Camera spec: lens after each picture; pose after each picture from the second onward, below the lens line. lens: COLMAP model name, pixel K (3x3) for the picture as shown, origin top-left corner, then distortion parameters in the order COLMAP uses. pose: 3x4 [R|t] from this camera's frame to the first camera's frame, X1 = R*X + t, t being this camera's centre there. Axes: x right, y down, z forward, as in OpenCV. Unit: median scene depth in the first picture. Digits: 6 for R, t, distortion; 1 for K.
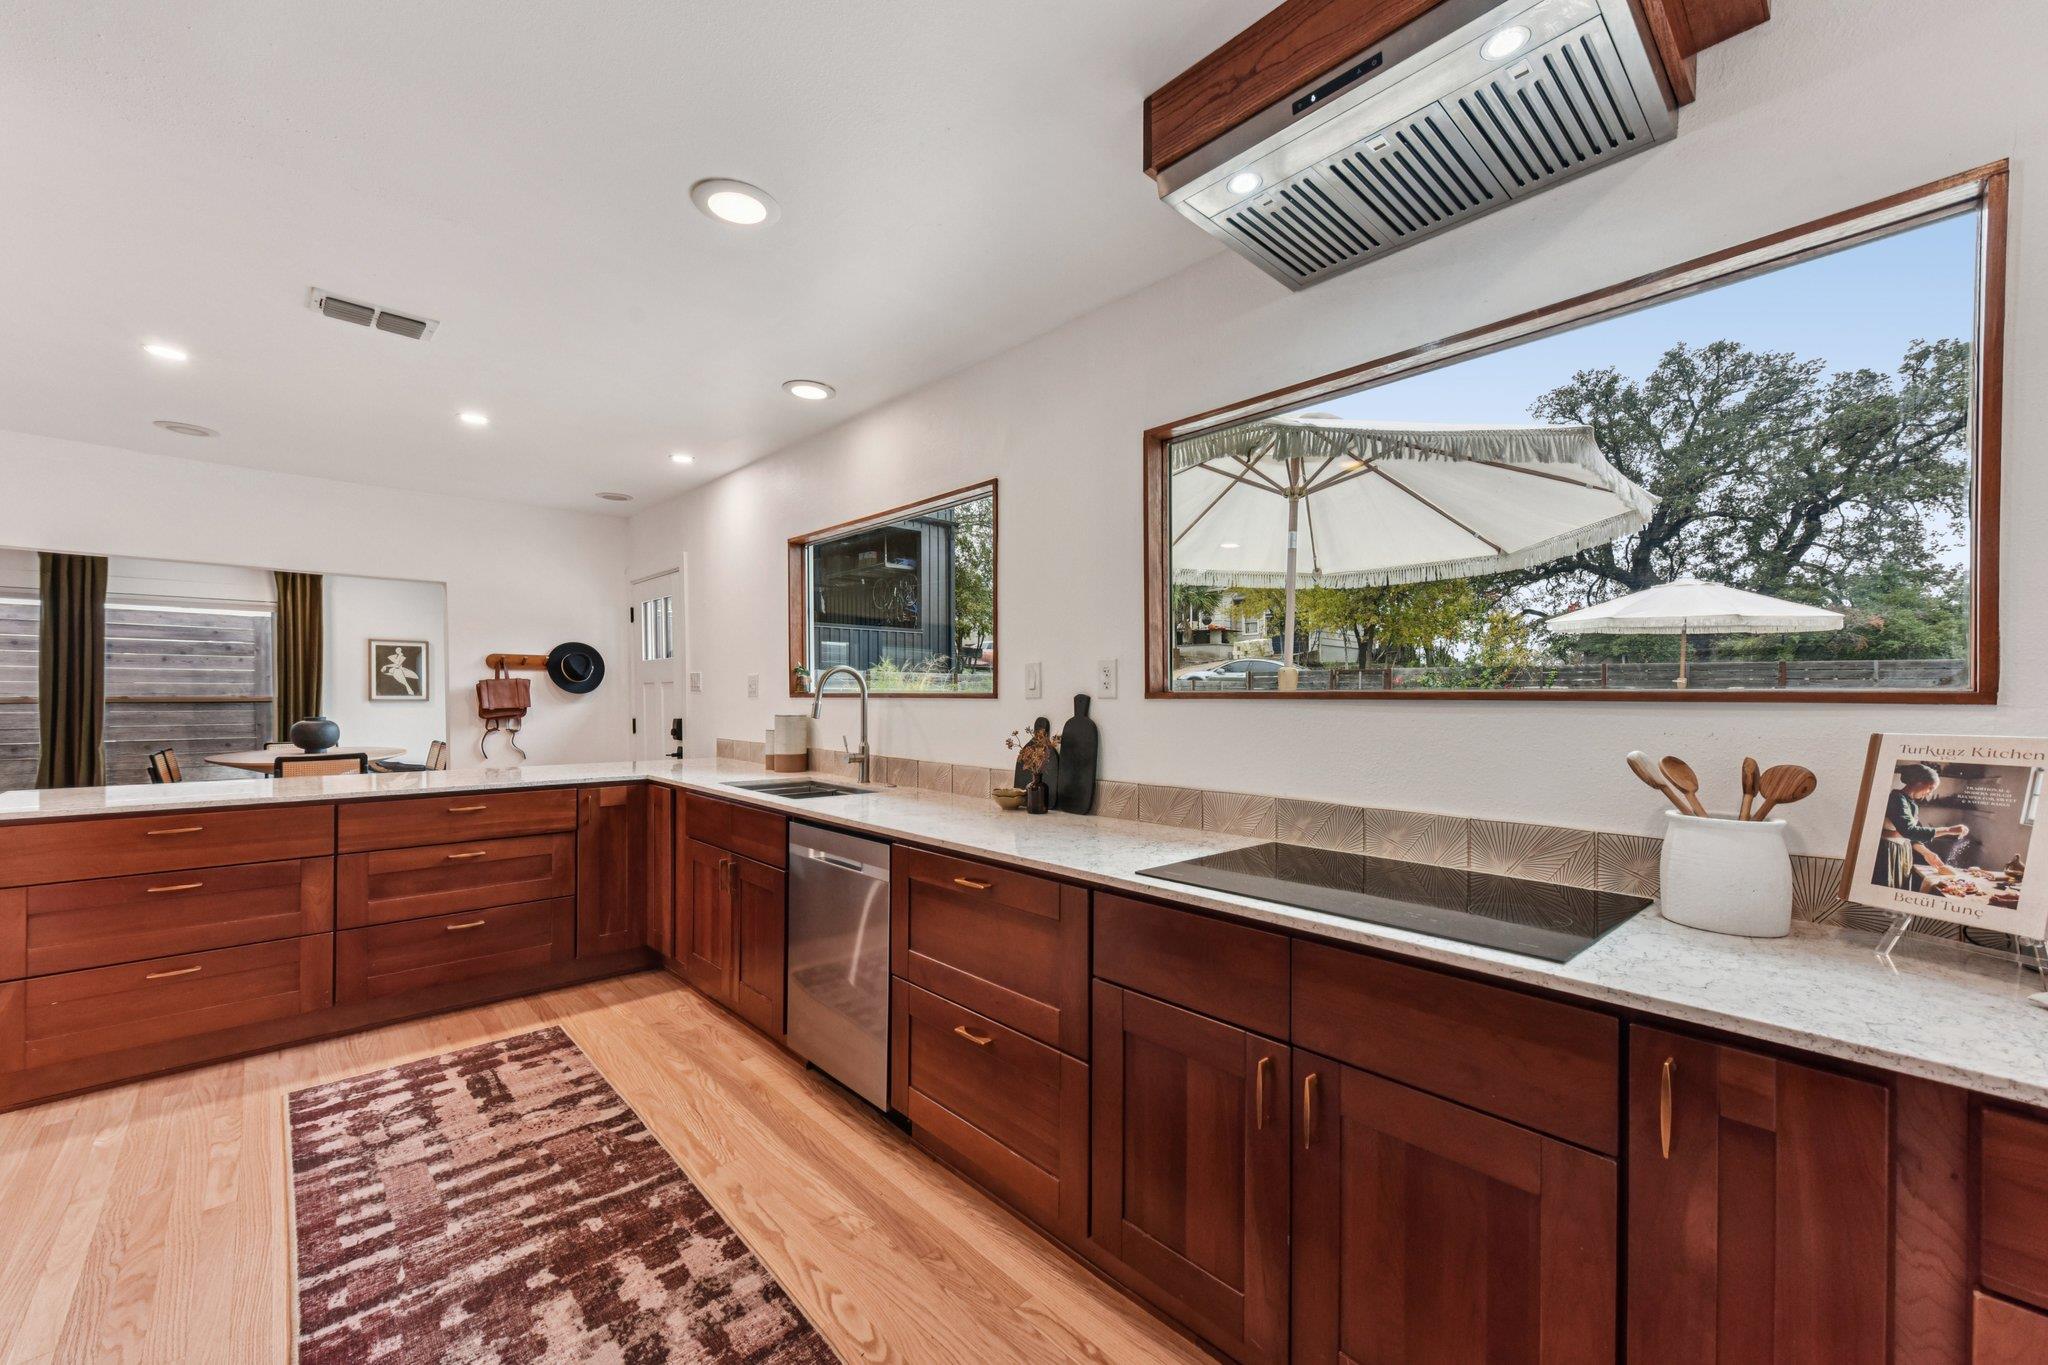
lens RADIAL K [[820.9, 0, 1065.4], [0, 820.9, 697.7], [0, 0, 1]] dist [0.022247, 0.000282]
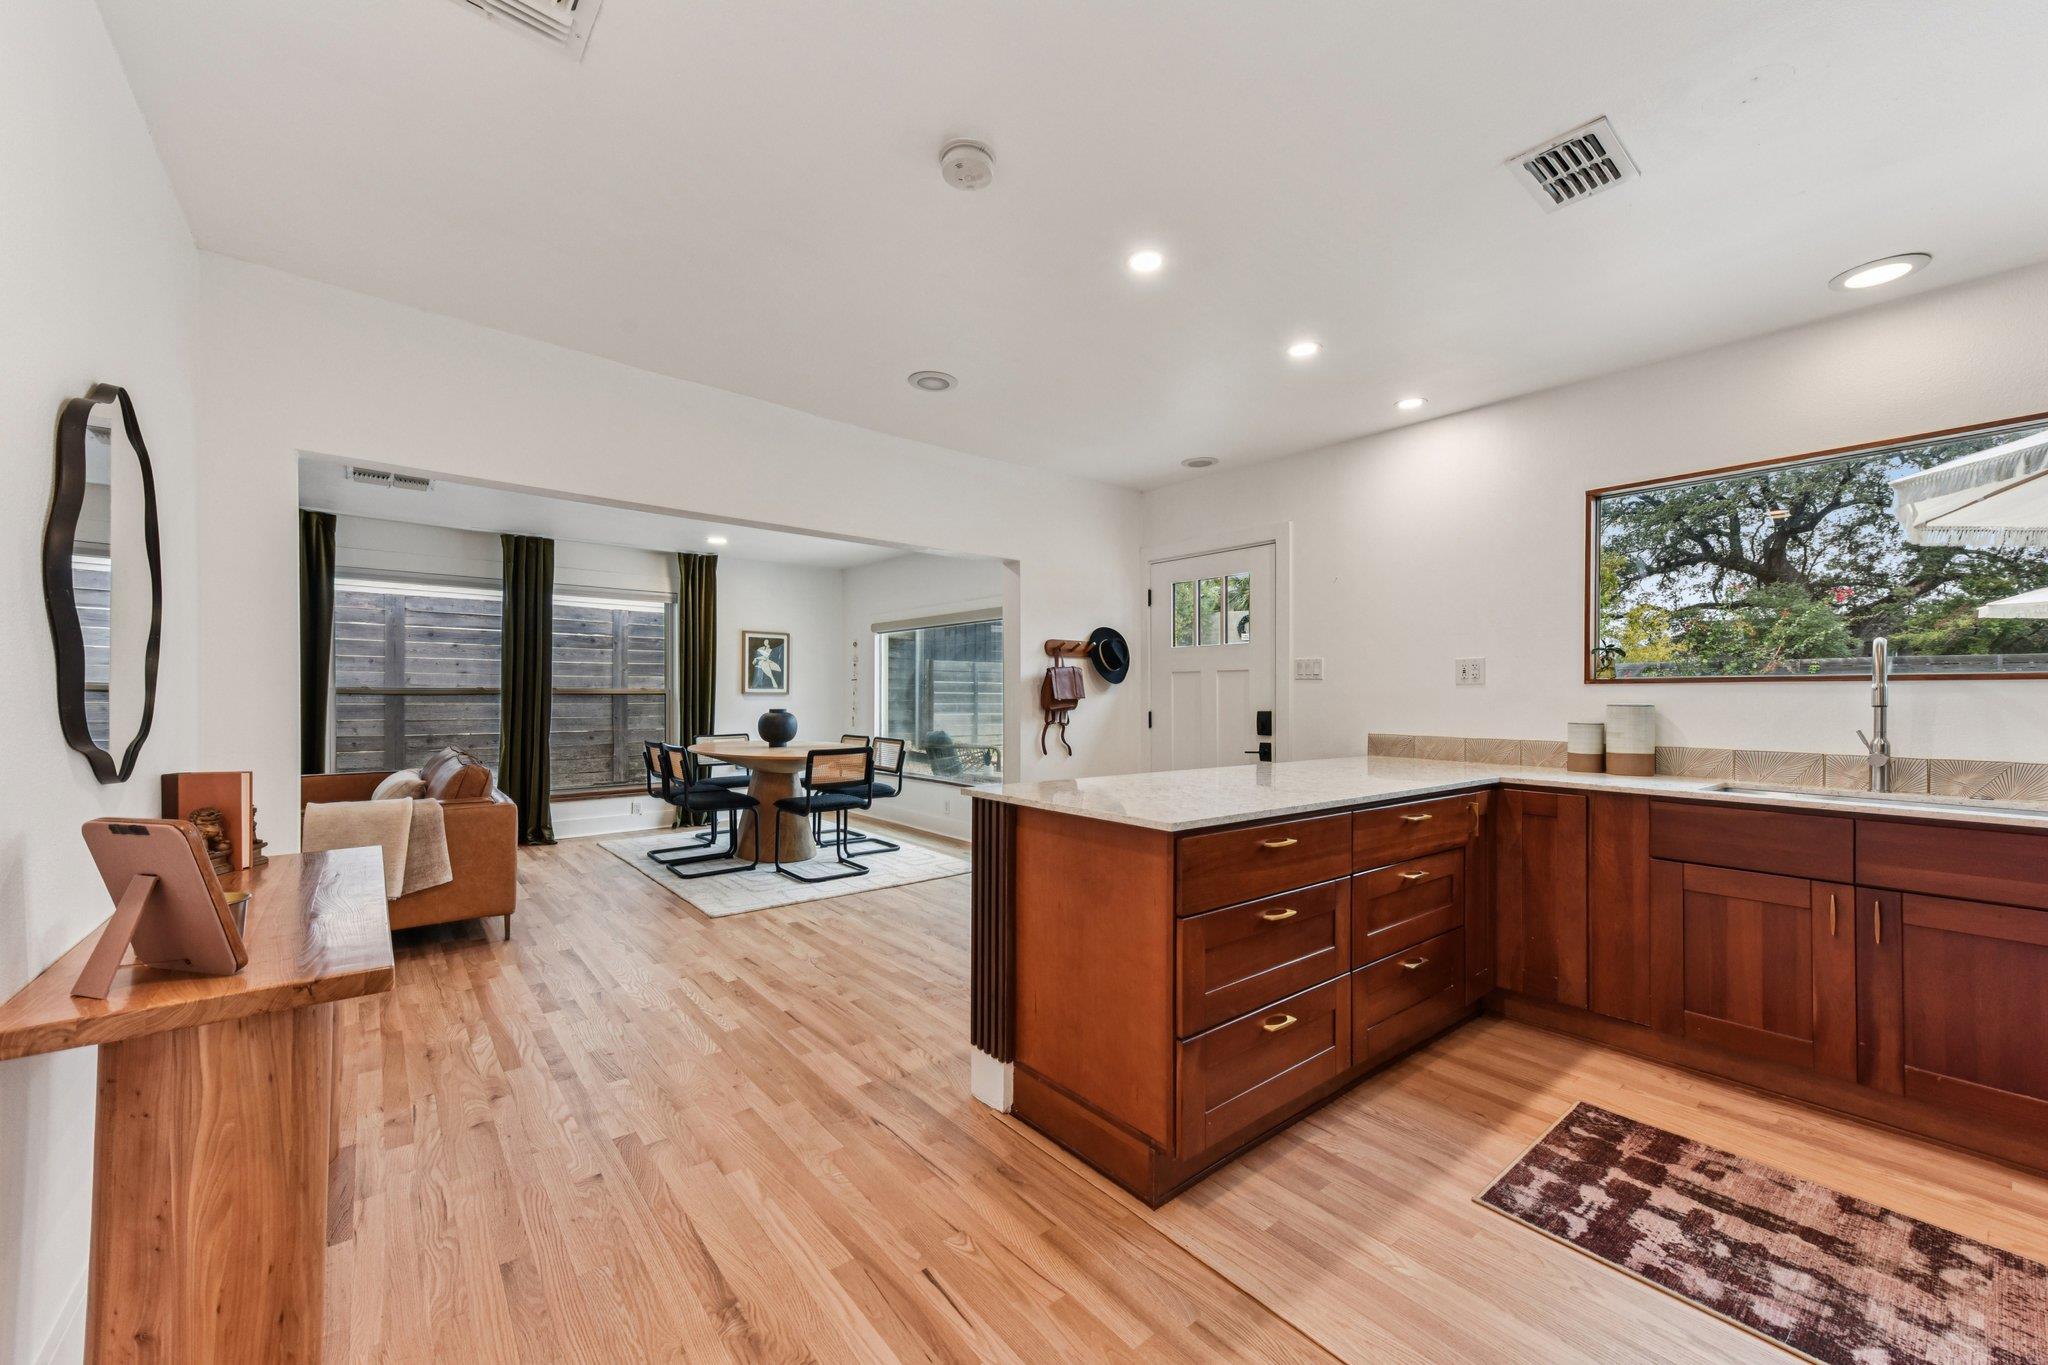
lens RADIAL K [[802.3, 0, 1018.5], [0, 802.3, 695.6], [0, 0, 1]] dist [0.021972, 0.000061]
pose [[0.996824, 0.002728, -0.079595, -1.174477], [-0.002932, 0.999993, -0.002439, 0.019503], [0.079588, 0.002665, 0.996824, 0.215935]]
